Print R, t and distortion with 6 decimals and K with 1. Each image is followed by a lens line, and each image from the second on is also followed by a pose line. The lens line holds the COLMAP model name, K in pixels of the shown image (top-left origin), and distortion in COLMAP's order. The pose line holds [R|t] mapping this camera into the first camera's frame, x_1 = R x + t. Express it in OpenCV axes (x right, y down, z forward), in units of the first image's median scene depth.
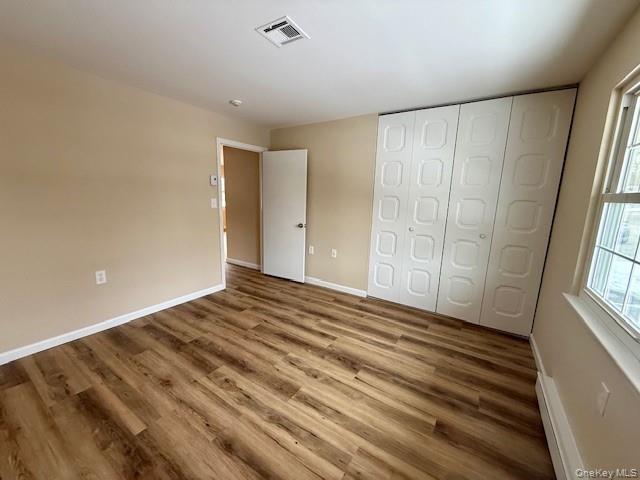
lens RADIAL K [[257.4, 0, 319.4], [0, 257.4, 241.5], [0, 0, 1]] dist [0.002661, -0.000857]
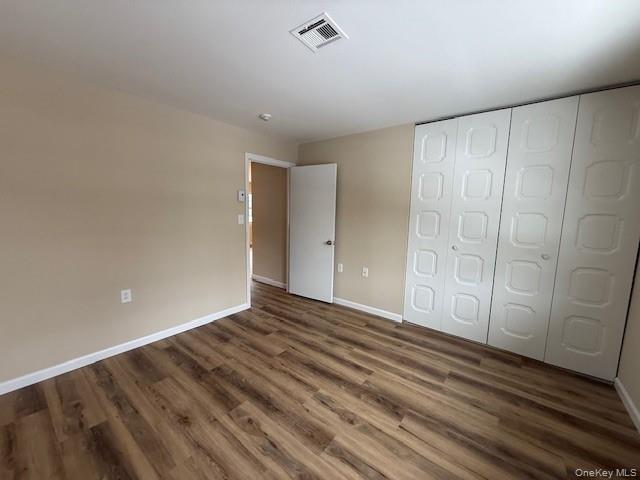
lens RADIAL K [[257.4, 0, 319.3], [0, 257.4, 241.8], [0, 0, 1]] dist [0.002661, -0.000857]
pose [[0.995914, 0.002967, -0.090261, -0.037964], [-0.008180, 0.998315, -0.057441, -0.015854], [0.089939, 0.057945, 0.994260, 0.091638]]
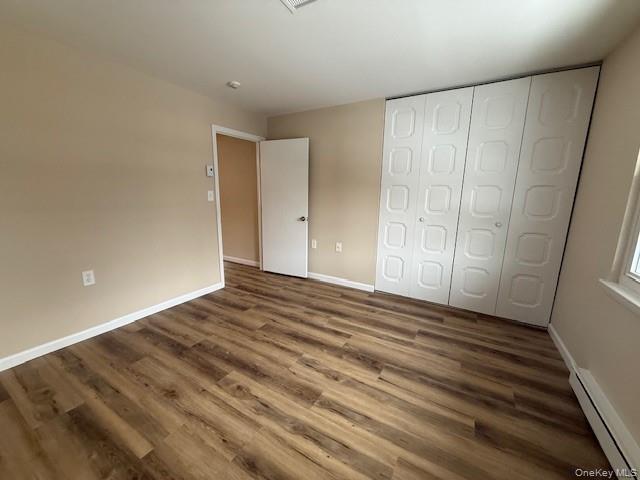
lens RADIAL K [[257.4, 0, 320.0], [0, 257.4, 241.6], [0, 0, 1]] dist [0.002661, -0.000857]
pose [[0.998838, -0.022076, 0.042851, -0.083320], [0.021512, 0.999676, 0.013570, 0.018098], [-0.043137, -0.012632, 0.998989, 0.074950]]
